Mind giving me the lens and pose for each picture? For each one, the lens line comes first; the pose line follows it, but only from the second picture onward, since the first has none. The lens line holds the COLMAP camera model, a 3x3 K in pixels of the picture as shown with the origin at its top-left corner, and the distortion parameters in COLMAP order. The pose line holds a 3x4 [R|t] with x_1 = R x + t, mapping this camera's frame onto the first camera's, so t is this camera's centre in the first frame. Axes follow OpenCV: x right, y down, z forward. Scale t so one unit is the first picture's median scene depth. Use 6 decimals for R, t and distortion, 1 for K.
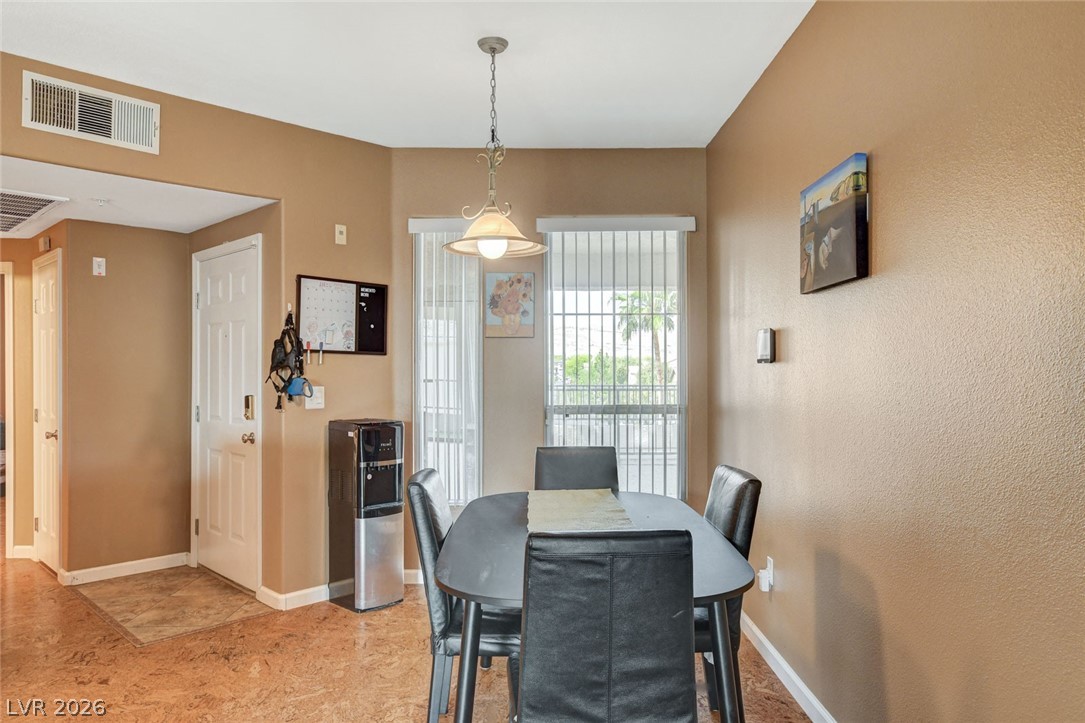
lens RADIAL K [[756.4, 0, 542.5], [0, 756.4, 361.5], [0, 0, 1]] dist [0.003164, 0.001246]
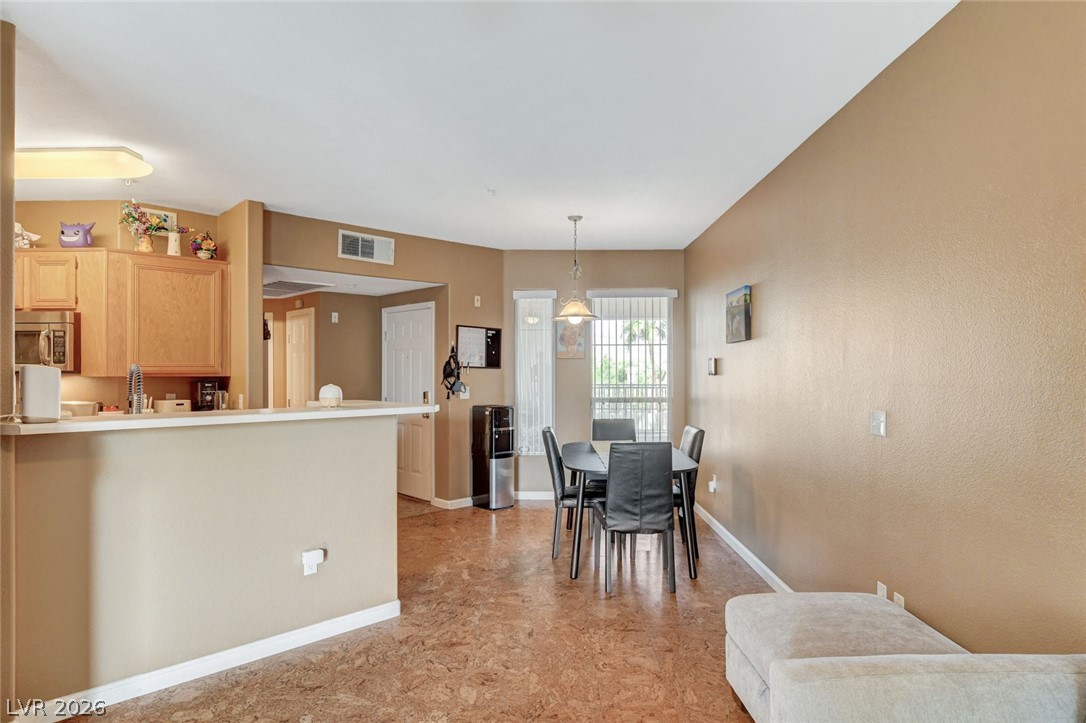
lens RADIAL K [[634.4, 0, 542.2], [0, 634.4, 367.8], [0, 0, 1]] dist [-0.006863, 0.003383]
pose [[0.999807, -0.000326, -0.019659, -0.089753], [0.000481, 0.999969, 0.007907, -0.024204], [0.019656, -0.007915, 0.999775, -0.518268]]
